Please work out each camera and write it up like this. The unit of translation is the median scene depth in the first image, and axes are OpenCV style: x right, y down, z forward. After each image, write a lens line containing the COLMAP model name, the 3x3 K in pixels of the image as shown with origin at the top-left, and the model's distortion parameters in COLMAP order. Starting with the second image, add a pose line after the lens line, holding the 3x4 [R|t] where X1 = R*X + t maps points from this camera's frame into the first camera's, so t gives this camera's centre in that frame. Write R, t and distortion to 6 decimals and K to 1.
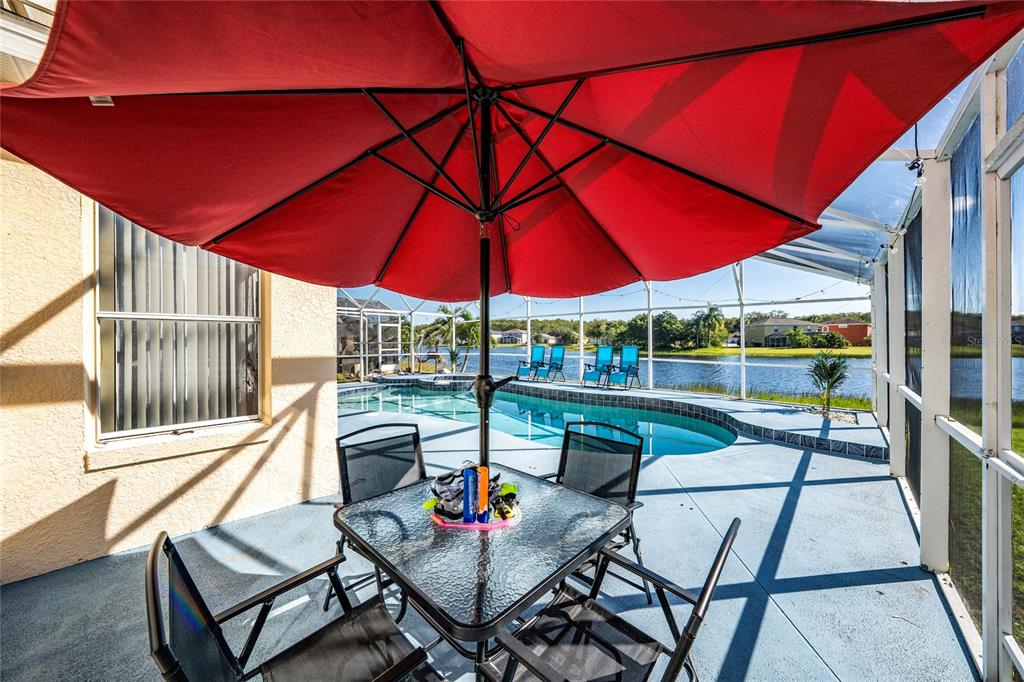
lens RADIAL K [[351.0, 0, 511.8], [0, 351.0, 342.2], [0, 0, 1]] dist [-0.004087, 0.000665]
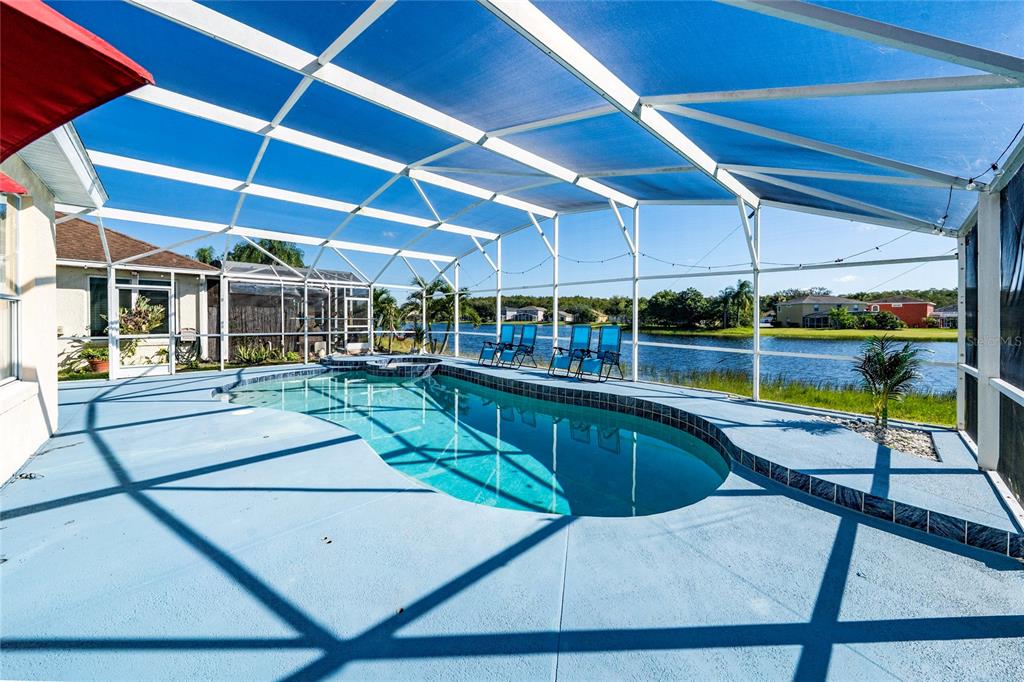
lens RADIAL K [[351.0, 0, 507.7], [0, 351.0, 321.0], [0, 0, 1]] dist [-0.004087, 0.000665]
pose [[0.996852, 0.009215, -0.078745, 0.143810], [-0.008906, 0.999951, 0.004282, -0.000301], [0.078781, -0.003567, 0.996886, 0.168204]]
